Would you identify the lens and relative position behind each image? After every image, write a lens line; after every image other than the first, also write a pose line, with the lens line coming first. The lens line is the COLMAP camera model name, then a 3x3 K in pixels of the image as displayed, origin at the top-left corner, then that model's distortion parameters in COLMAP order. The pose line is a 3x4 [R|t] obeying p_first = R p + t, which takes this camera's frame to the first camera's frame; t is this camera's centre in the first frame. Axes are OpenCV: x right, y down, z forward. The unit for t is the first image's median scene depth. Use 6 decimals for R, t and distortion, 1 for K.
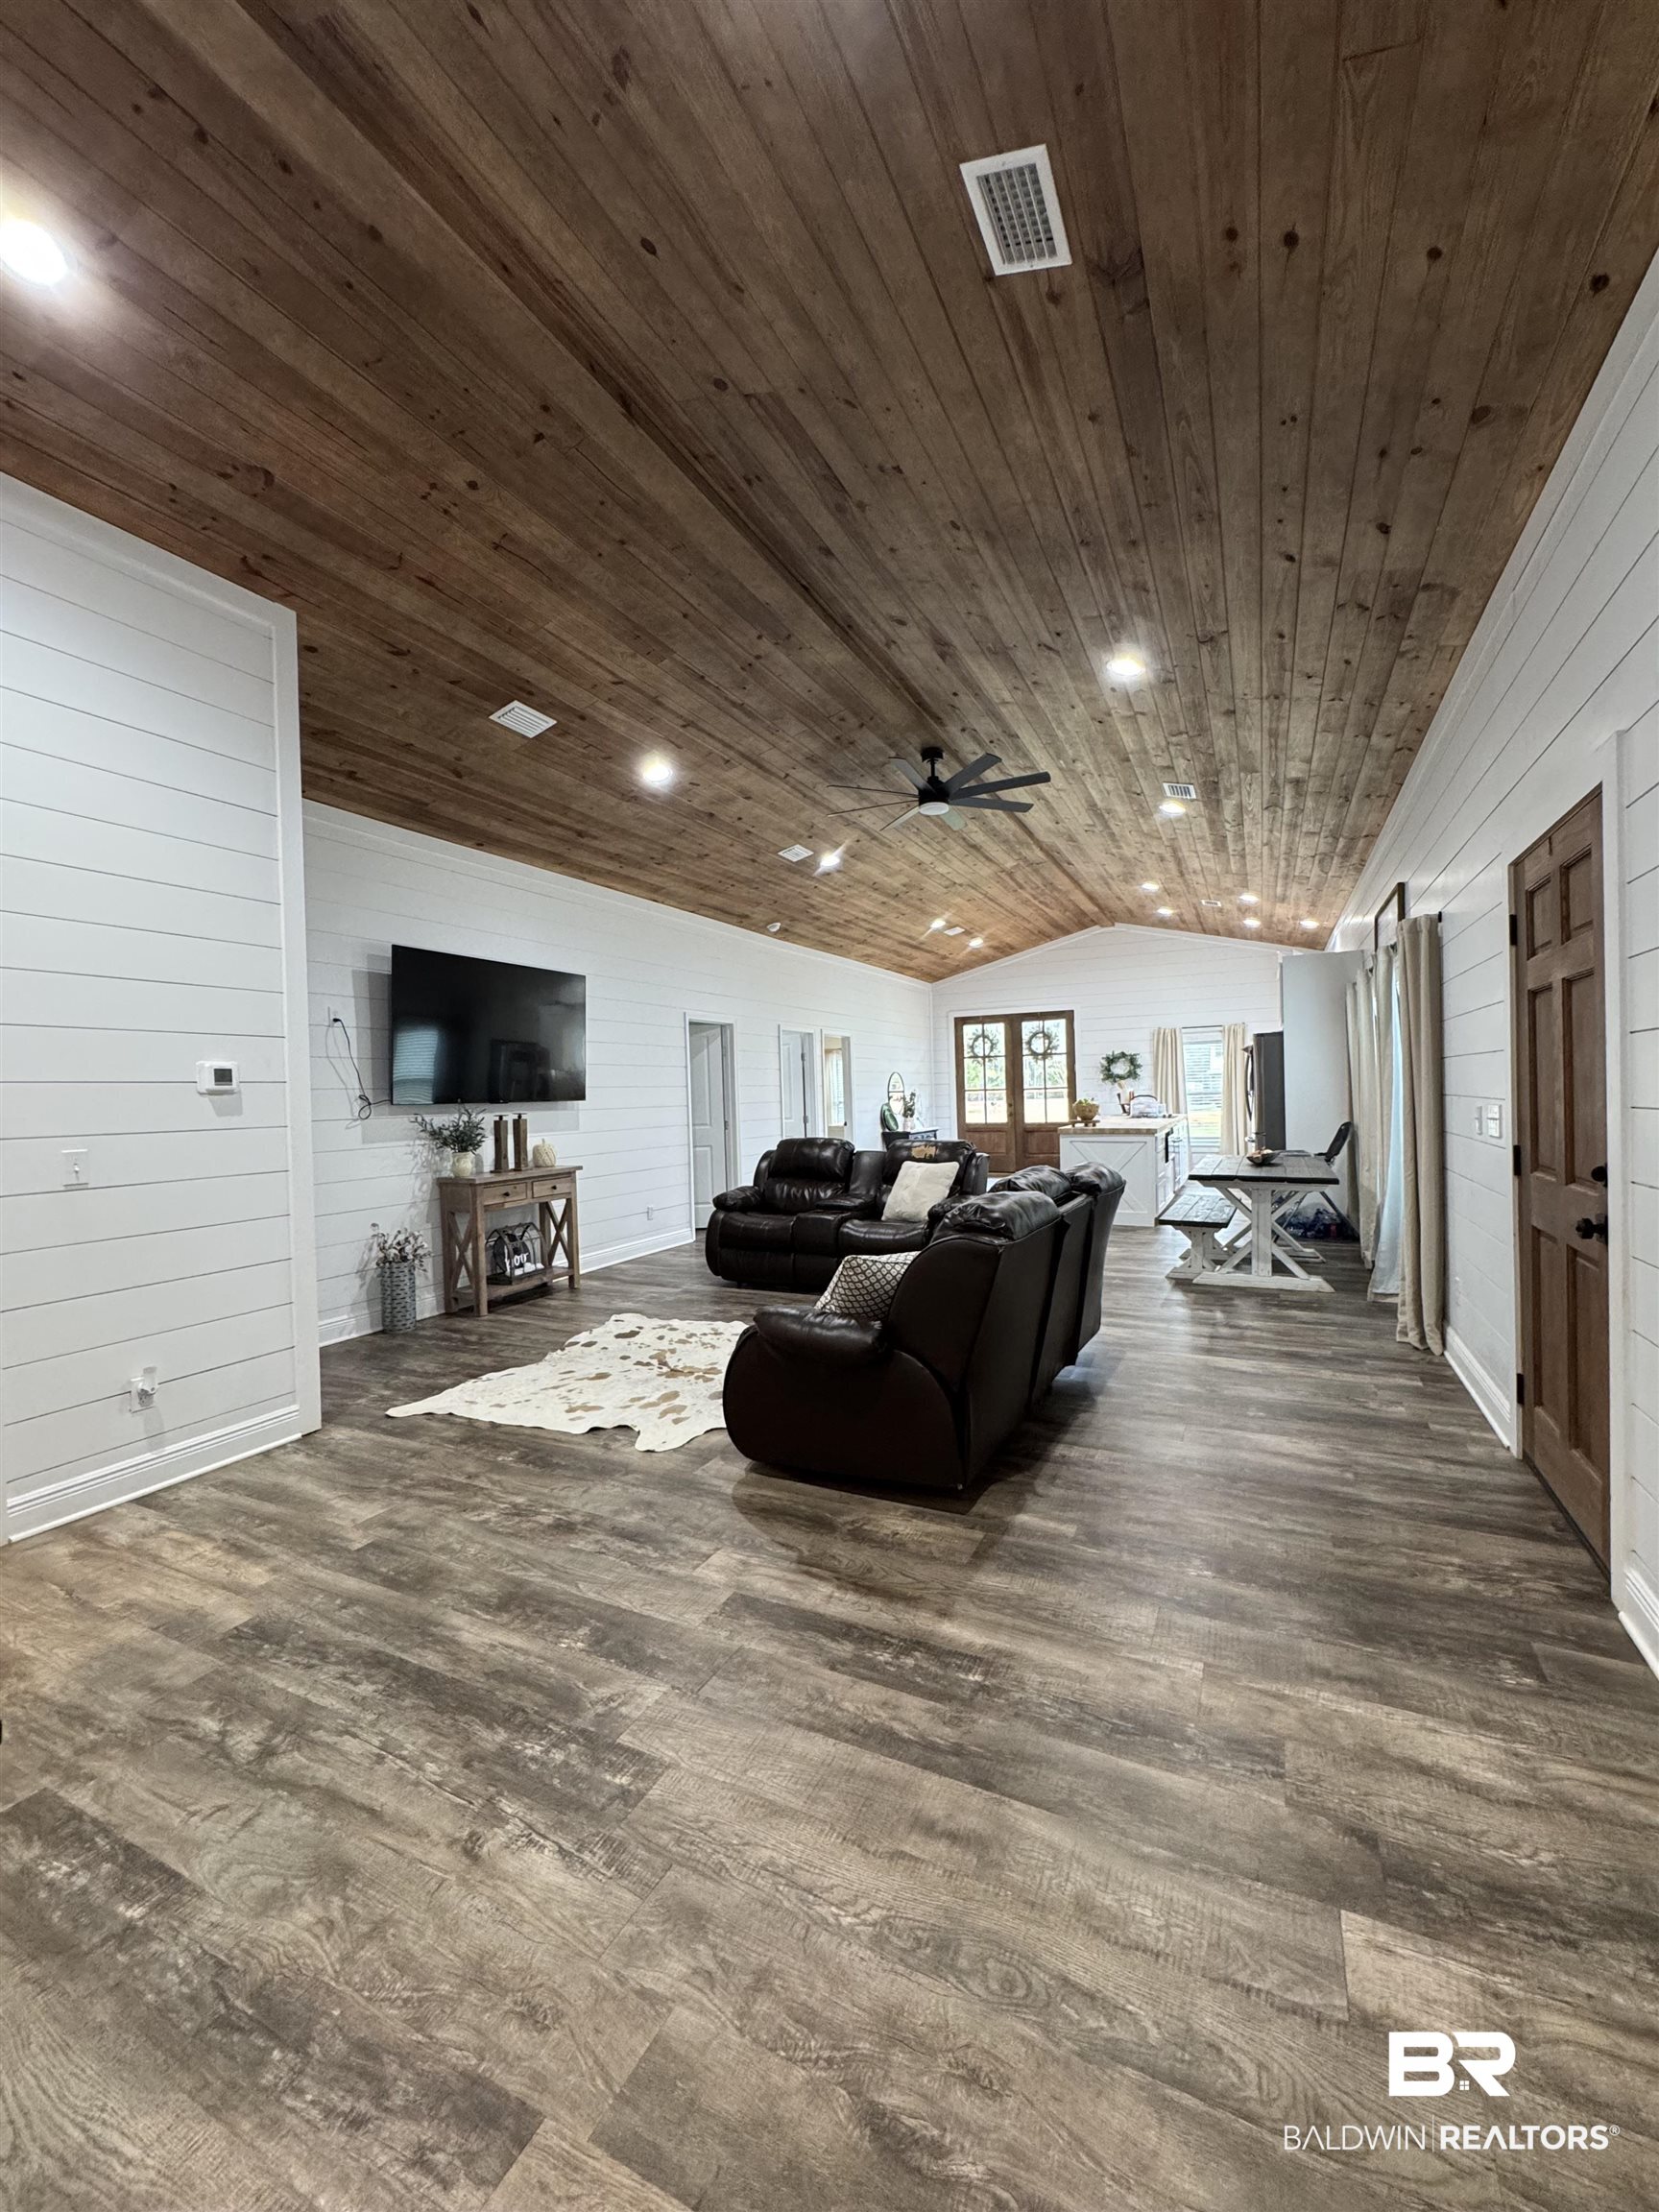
lens RADIAL K [[884.8, 0, 829.5], [0, 884.8, 1104.2], [0, 0, 1]] dist [-0.004636, 0.000529]
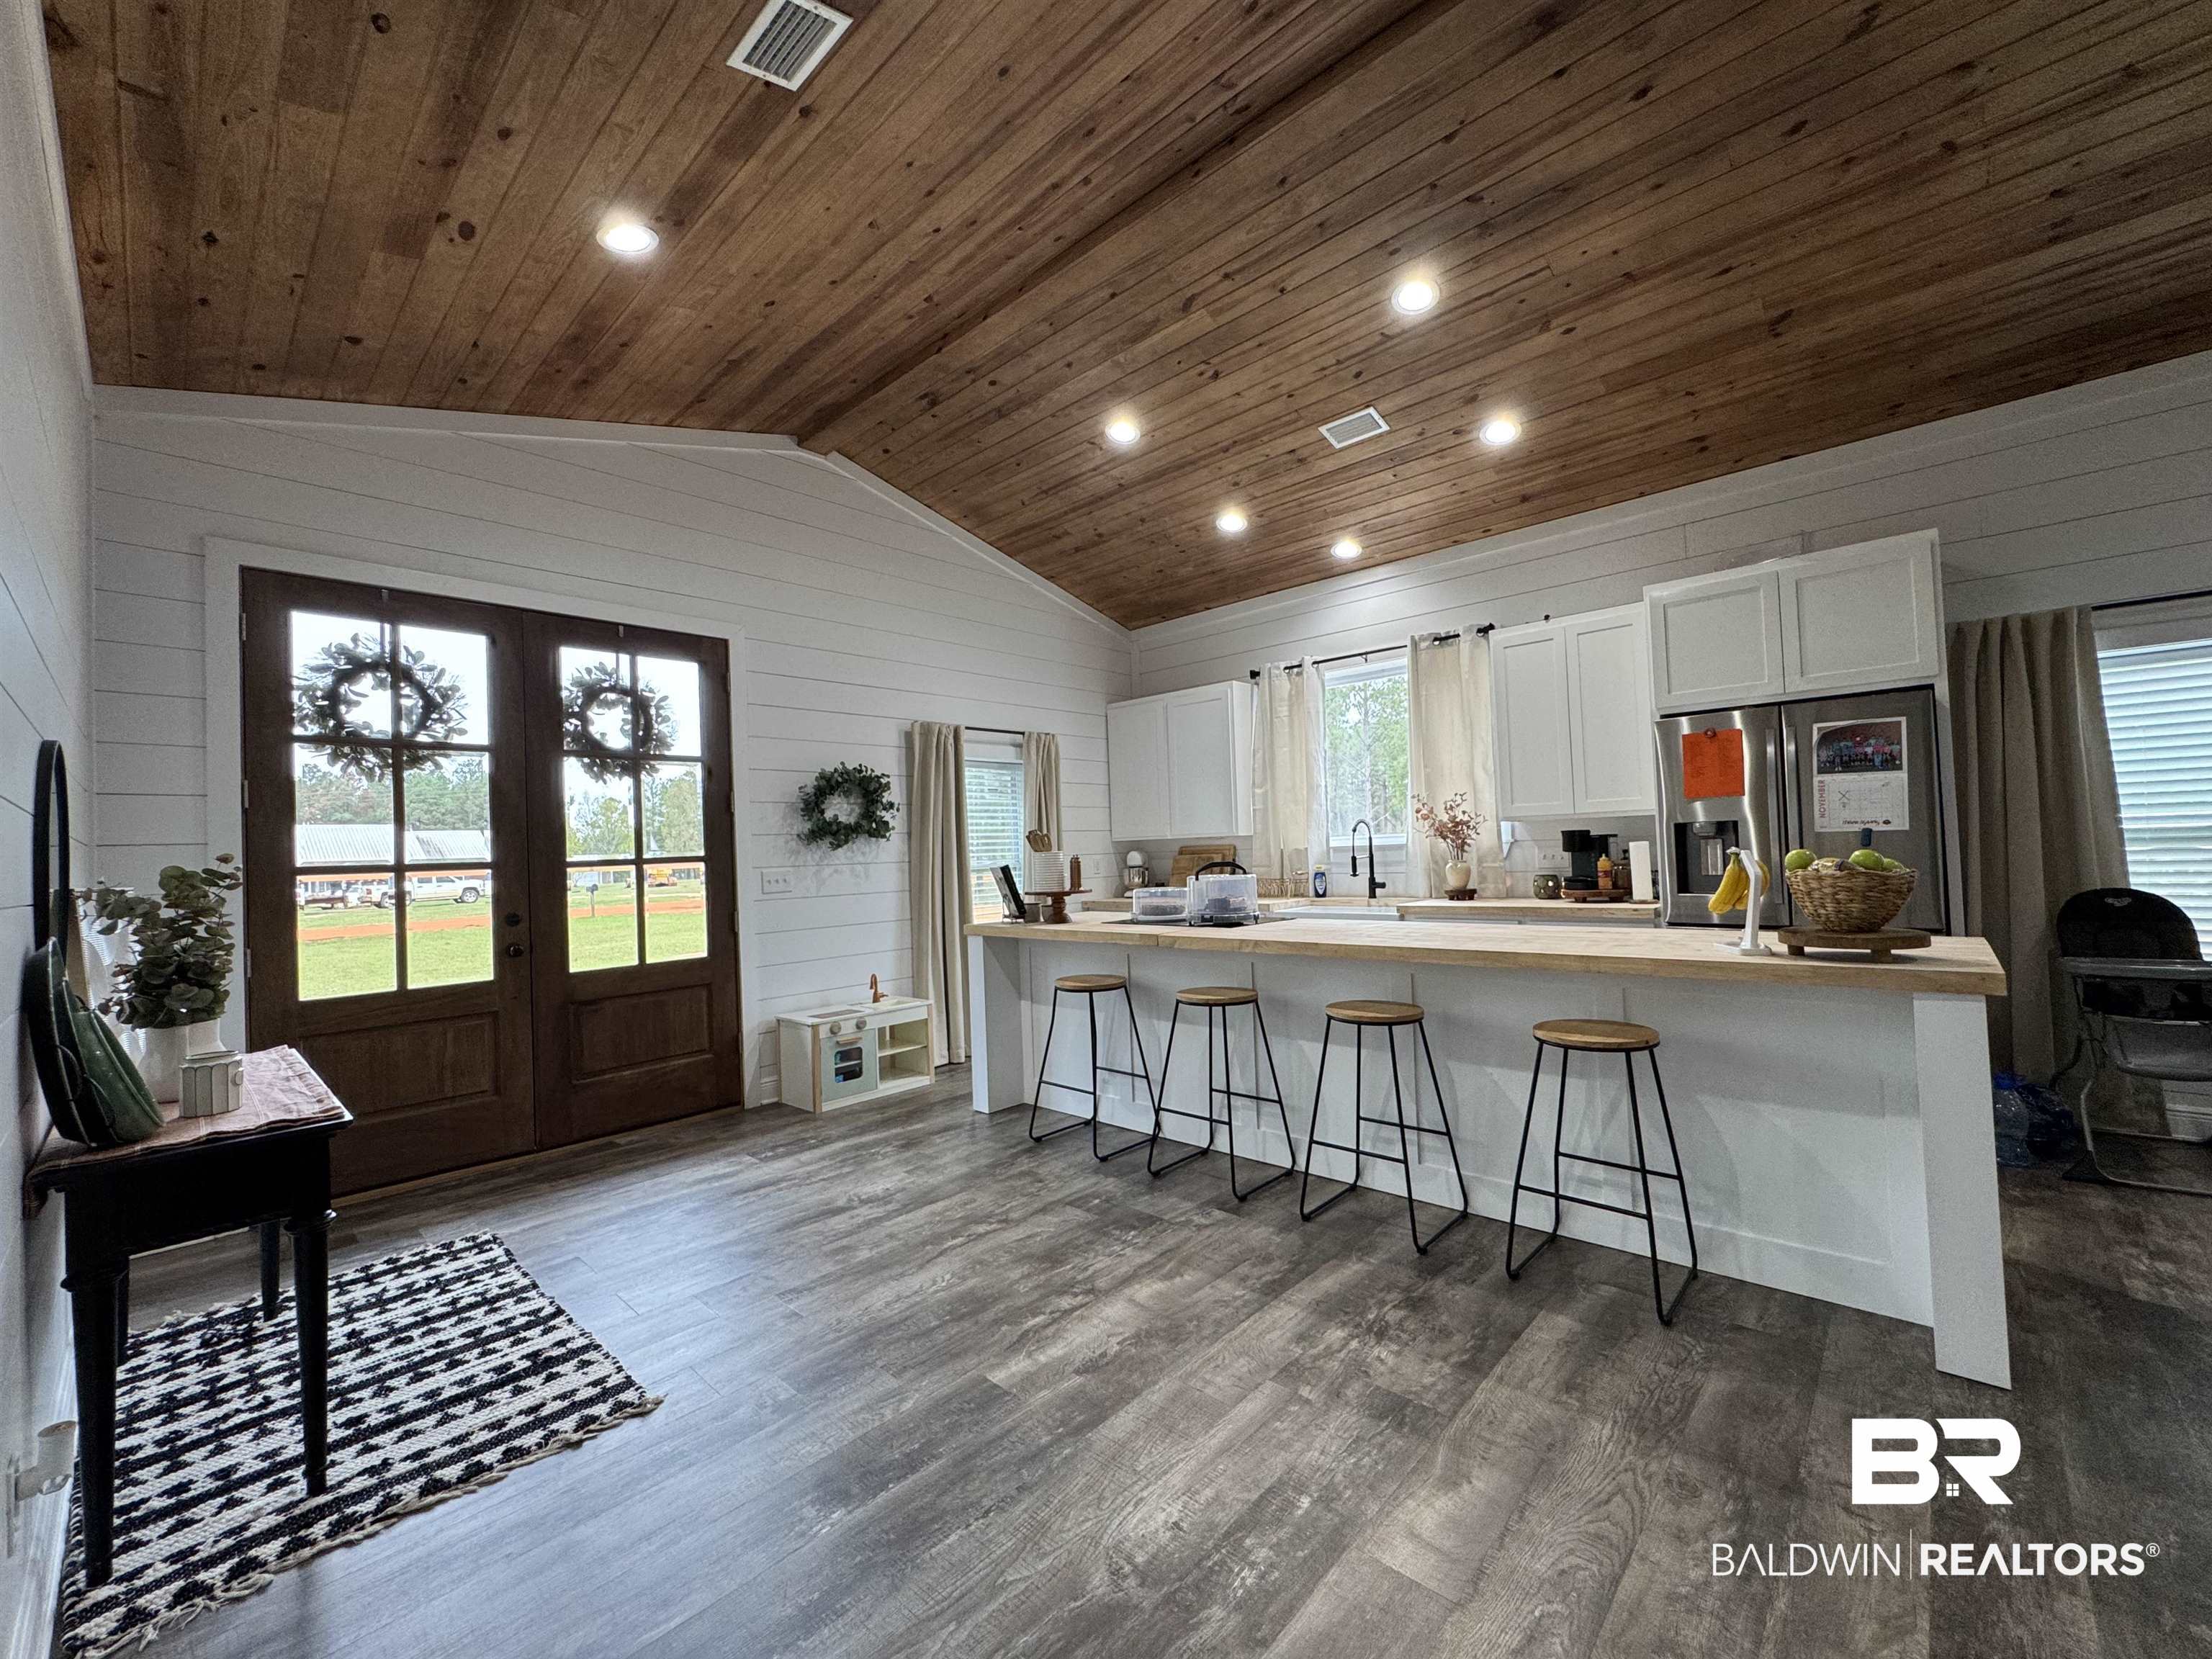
lens RADIAL K [[885.6, 0, 1104.1], [0, 885.6, 829.5], [0, 0, 1]] dist [-0.005137, 0.001014]
pose [[0.289933, 0.041037, 0.956167, -0.052185], [0.041369, 0.997609, -0.055360, -0.013300], [-0.956152, 0.055606, 0.287542, 2.200115]]
